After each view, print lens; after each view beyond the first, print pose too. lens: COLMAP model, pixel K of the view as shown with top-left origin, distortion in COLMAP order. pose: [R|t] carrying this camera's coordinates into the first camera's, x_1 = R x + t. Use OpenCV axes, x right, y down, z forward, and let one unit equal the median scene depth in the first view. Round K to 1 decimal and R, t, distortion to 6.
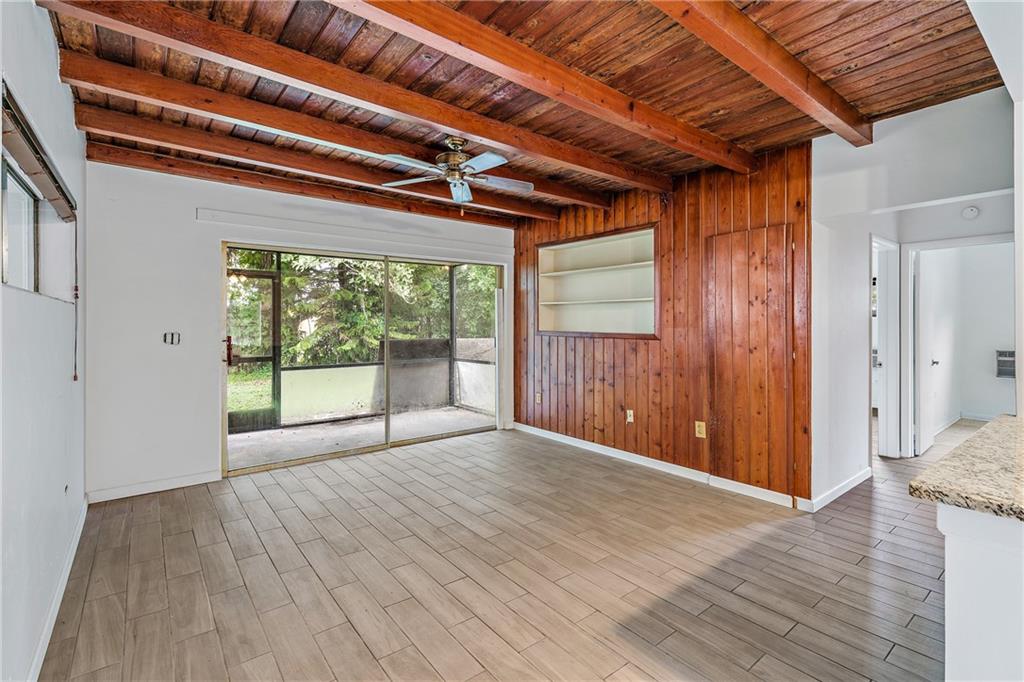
lens RADIAL K [[467.8, 0, 518.2], [0, 467.8, 326.3], [0, 0, 1]] dist [-0.000752, 0.001046]
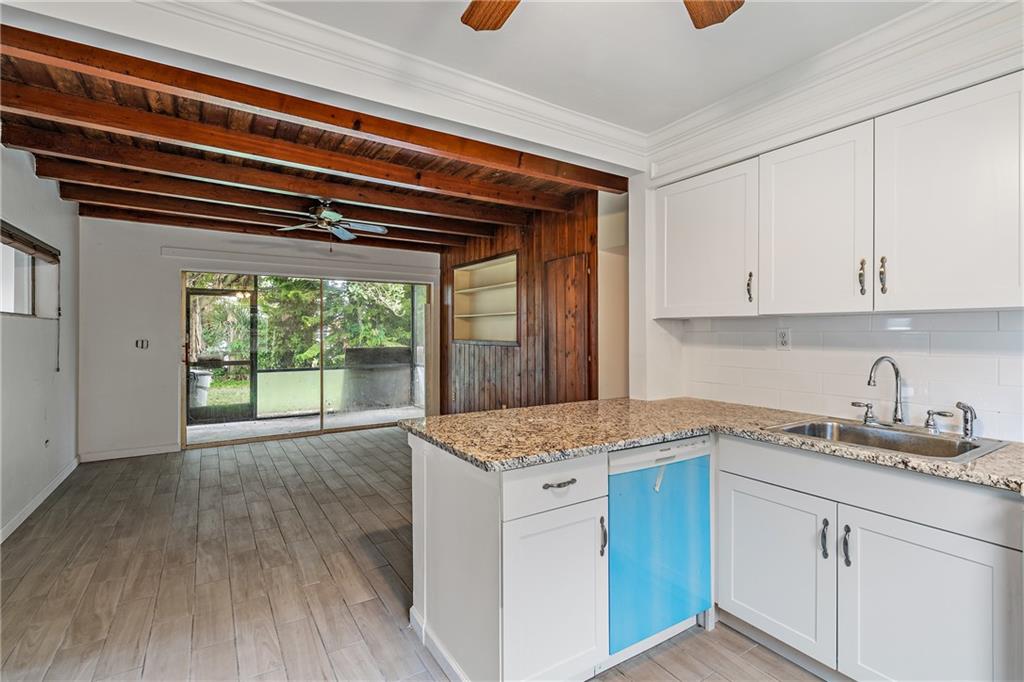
lens RADIAL K [[467.8, 0, 508.5], [0, 467.8, 335.6], [0, 0, 1]] dist [-0.000752, 0.001046]
pose [[0.995157, 0.000730, -0.098296, 0.387307], [-0.000996, 0.999996, -0.002657, 0.003365], [0.098294, 0.002742, 0.995154, -0.208705]]
